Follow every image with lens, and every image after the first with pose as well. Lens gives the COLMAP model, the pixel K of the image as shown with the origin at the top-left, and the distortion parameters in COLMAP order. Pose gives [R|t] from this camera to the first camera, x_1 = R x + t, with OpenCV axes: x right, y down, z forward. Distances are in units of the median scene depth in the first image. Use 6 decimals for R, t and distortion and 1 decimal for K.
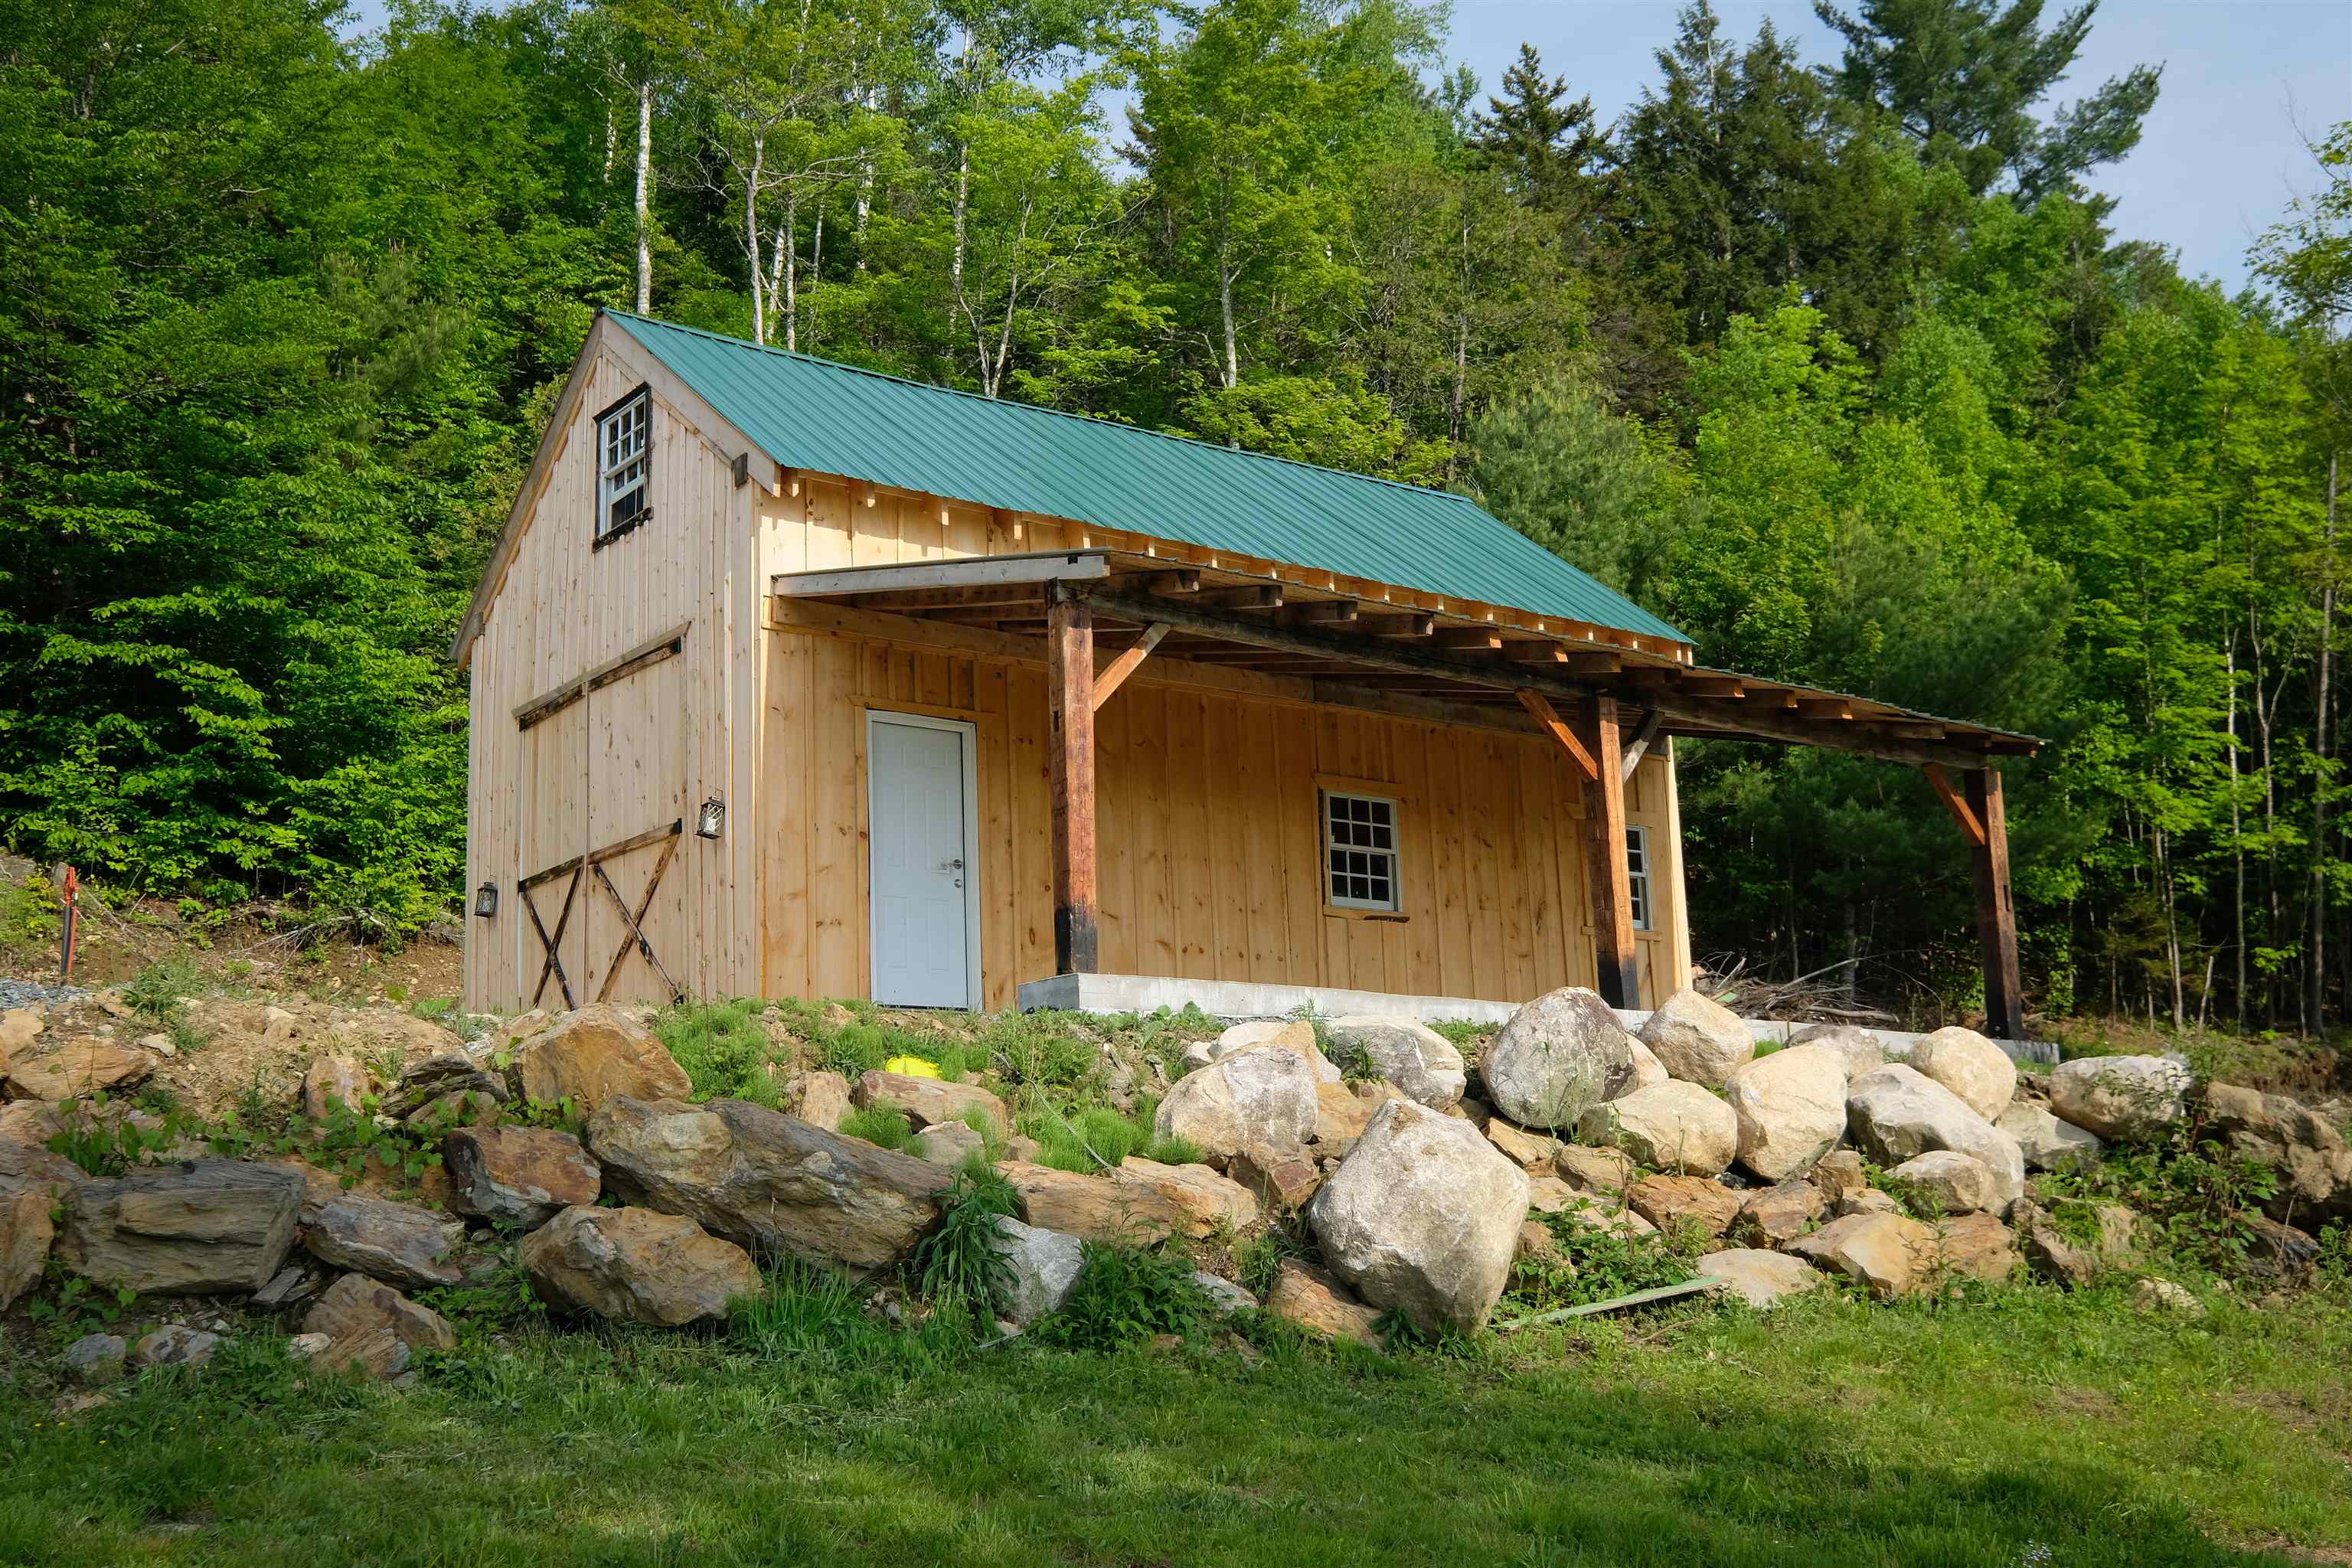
lens RADIAL K [[2417.5, 0, 1175.6], [0, 2417.5, 789.7], [0, 0, 1]] dist [0.003013, 0.000000]
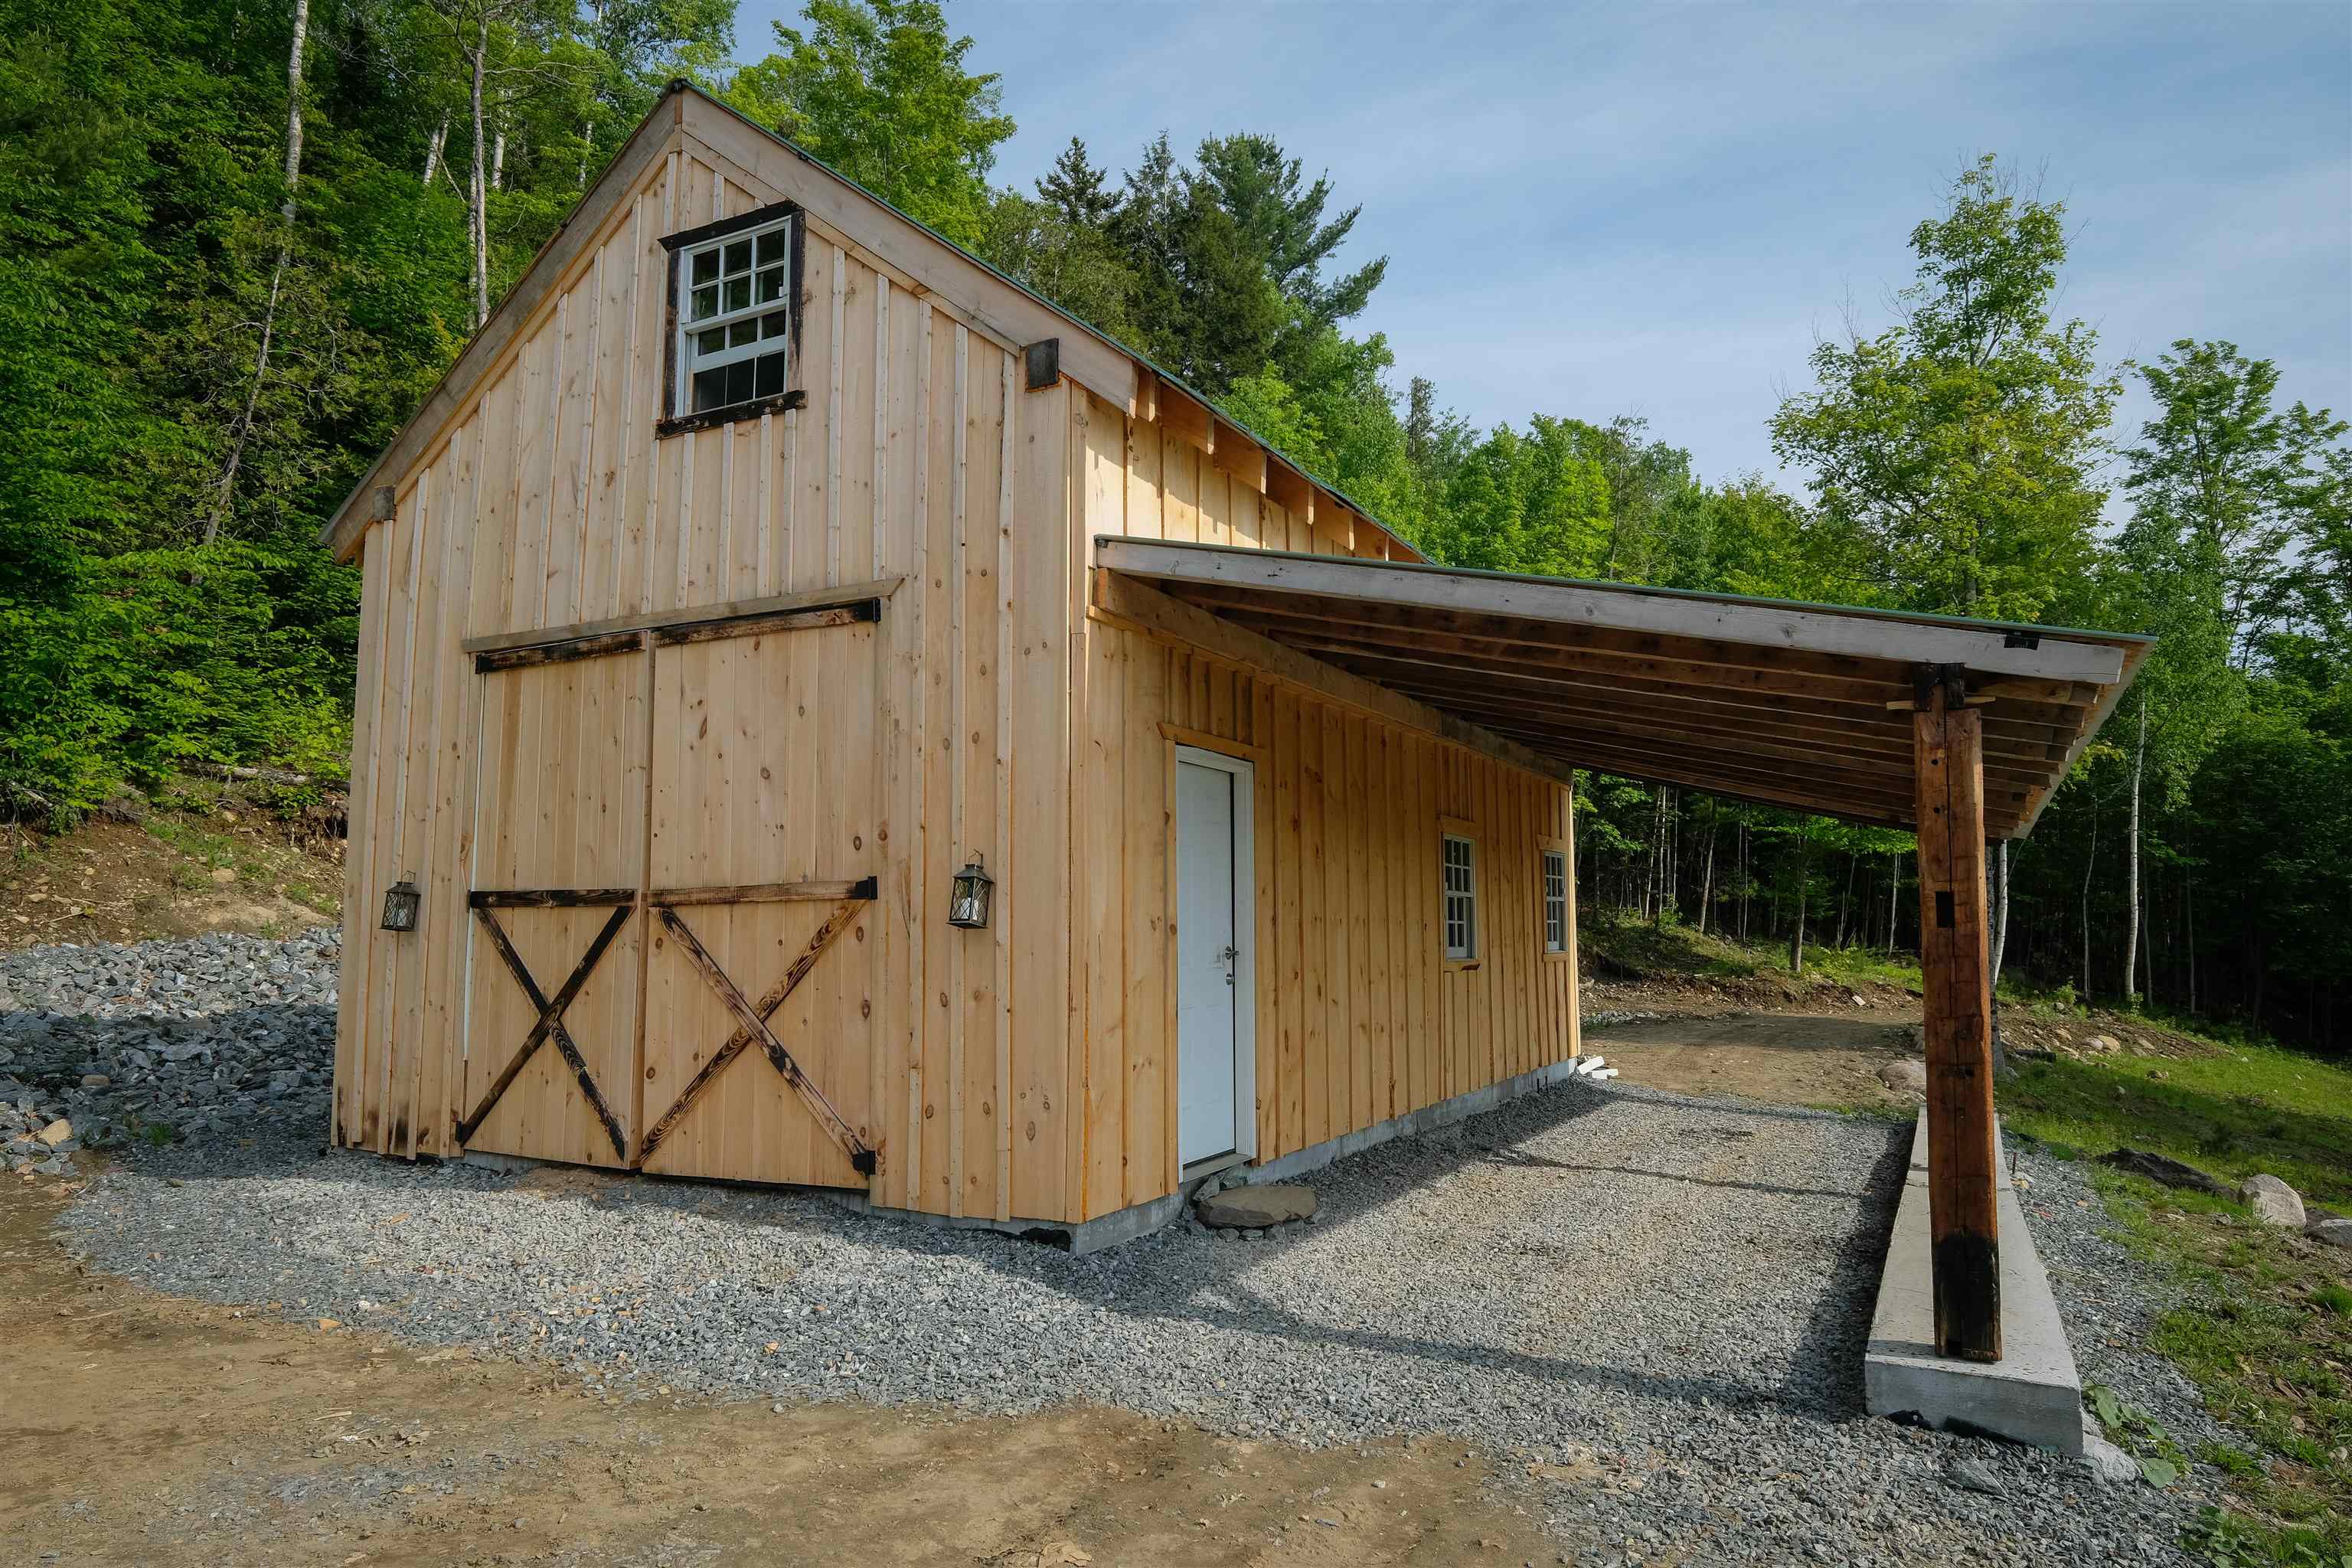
lens RADIAL K [[1454.4, 0, 1176.1], [0, 1454.4, 783.2], [0, 0, 1]] dist [0.003439, -0.002714]
pose [[0.905857, 0.075050, 0.416881, -0.275838], [-0.112280, 0.991517, 0.065477, -0.045379], [-0.408431, -0.106120, 0.906600, 0.562978]]
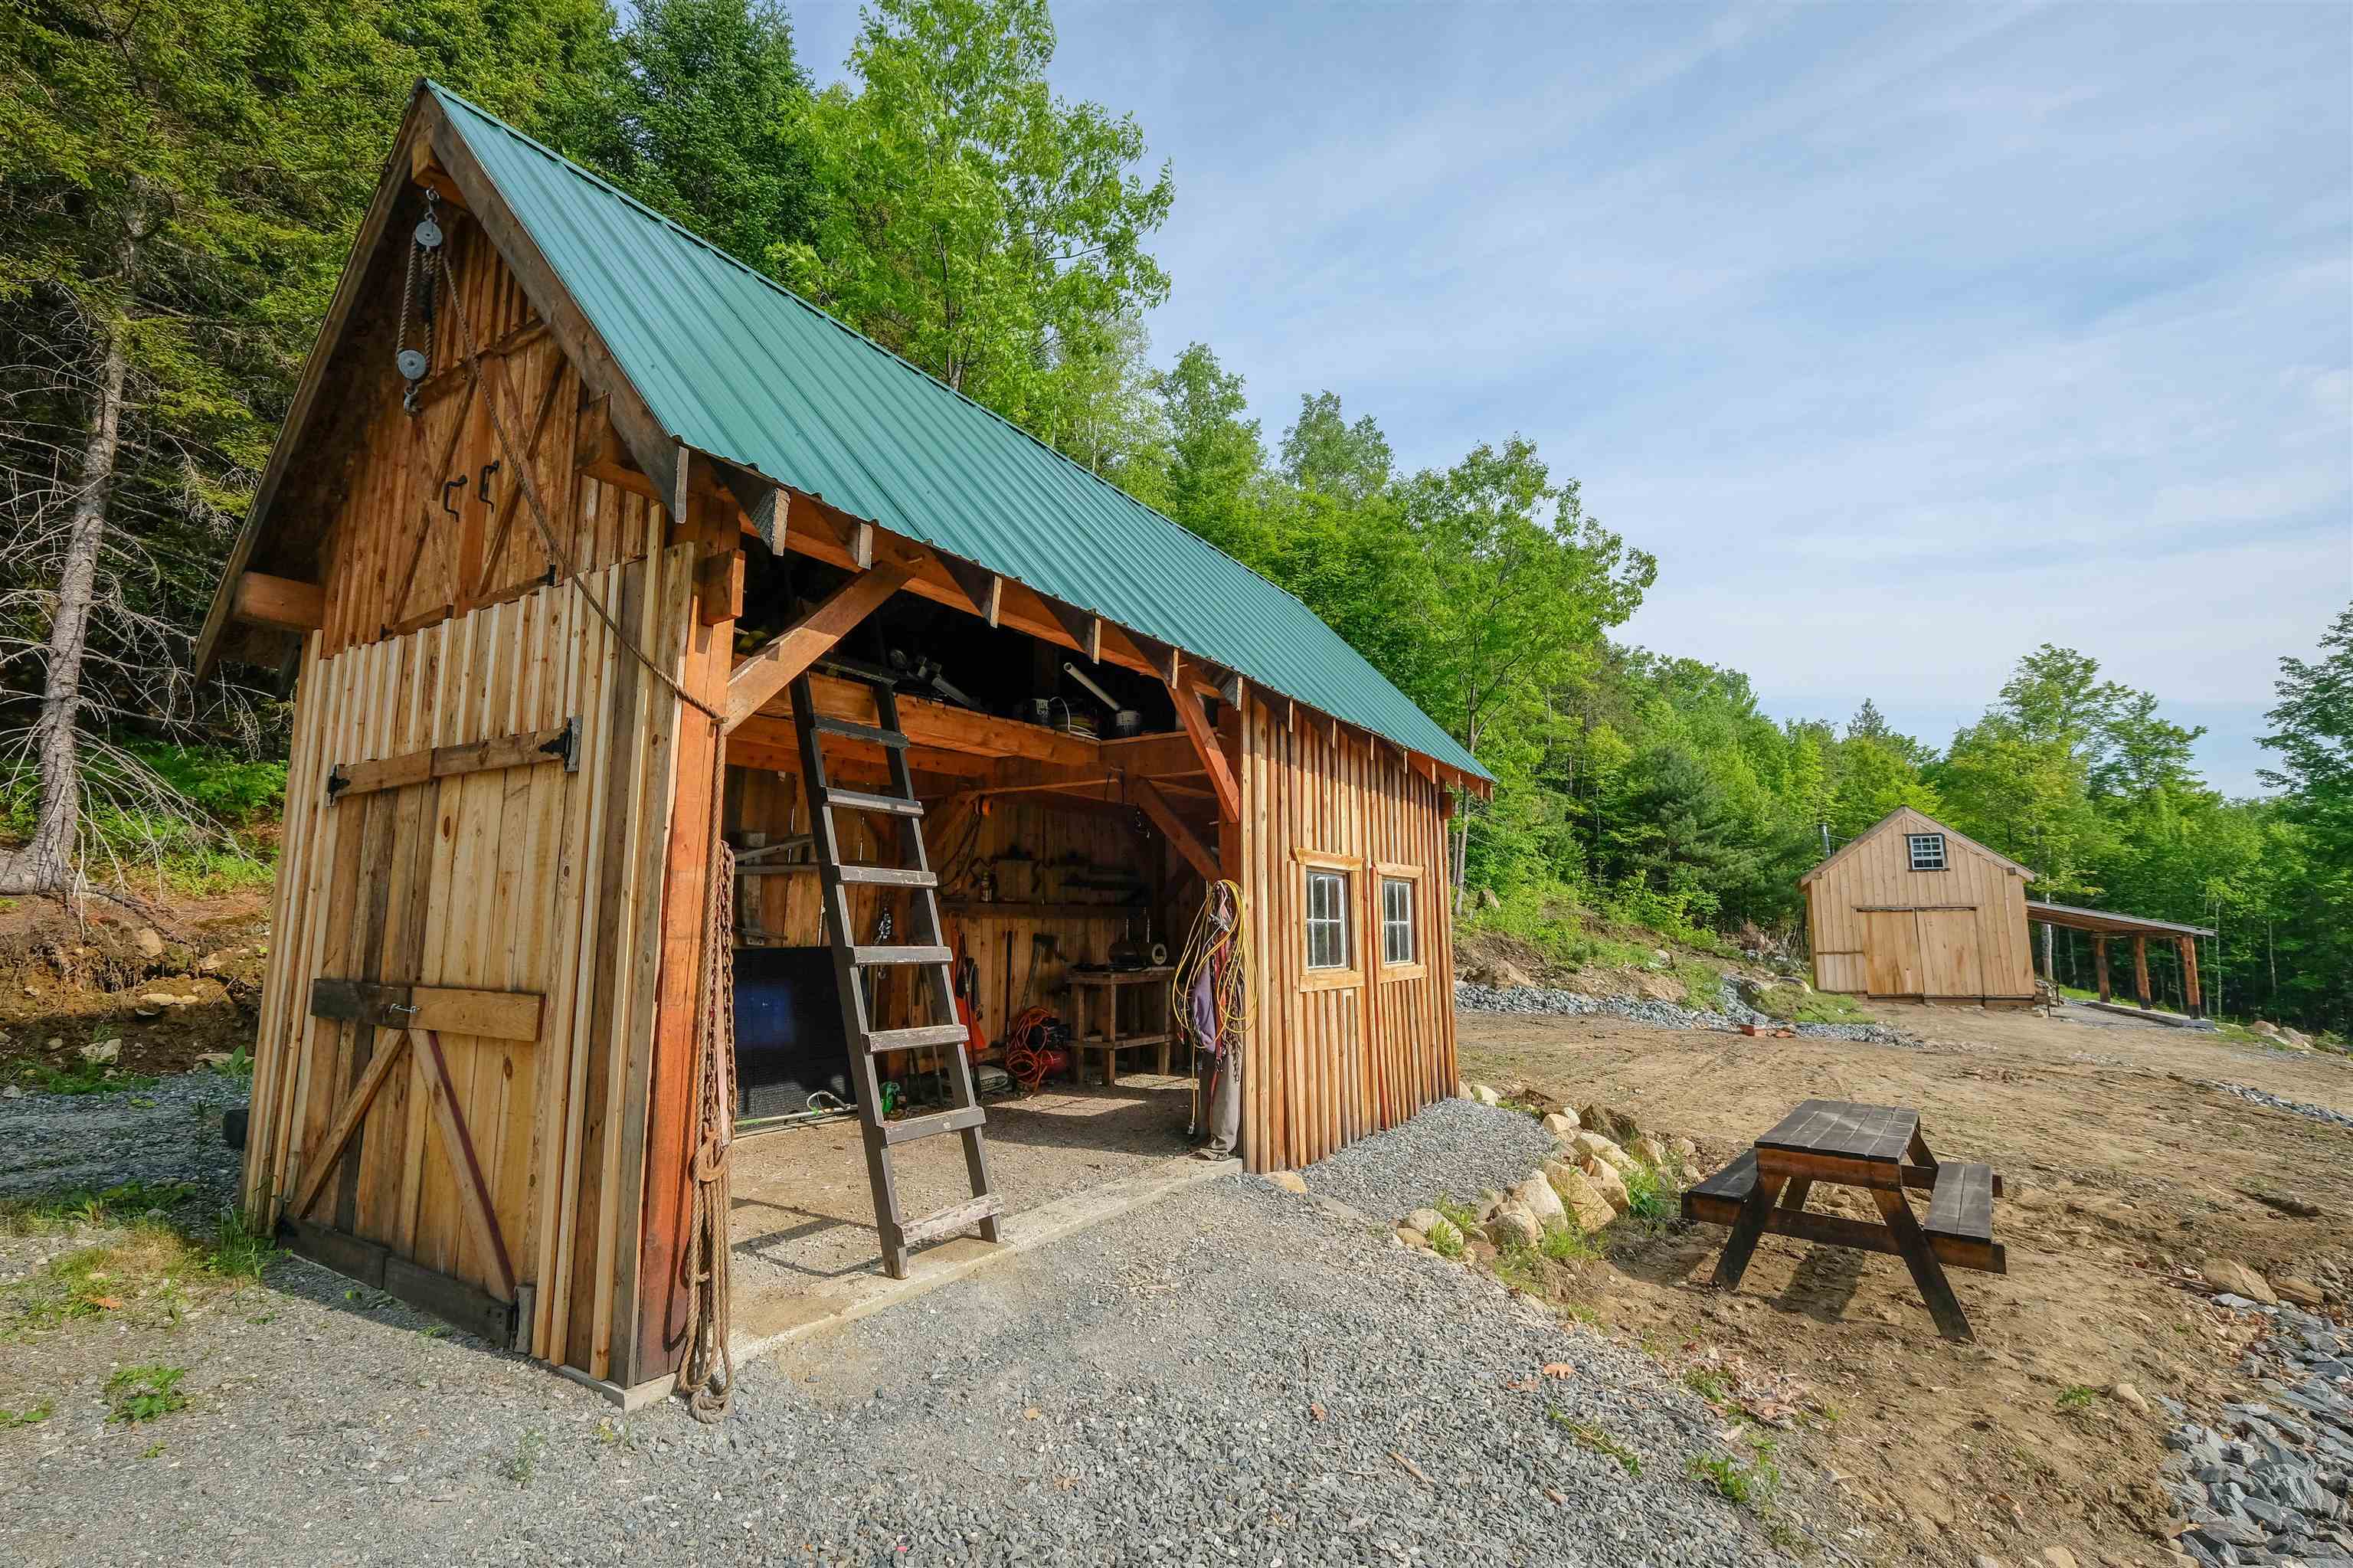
lens RADIAL K [[1026.9, 0, 1178.3], [0, 1026.9, 784.4], [0, 0, 1]] dist [-0.001253, -0.000130]
pose [[0.921325, 0.084080, 0.379592, -1.932240], [-0.107705, 0.993321, 0.041395, -0.180132], [-0.373576, -0.079022, 0.924227, -0.043149]]
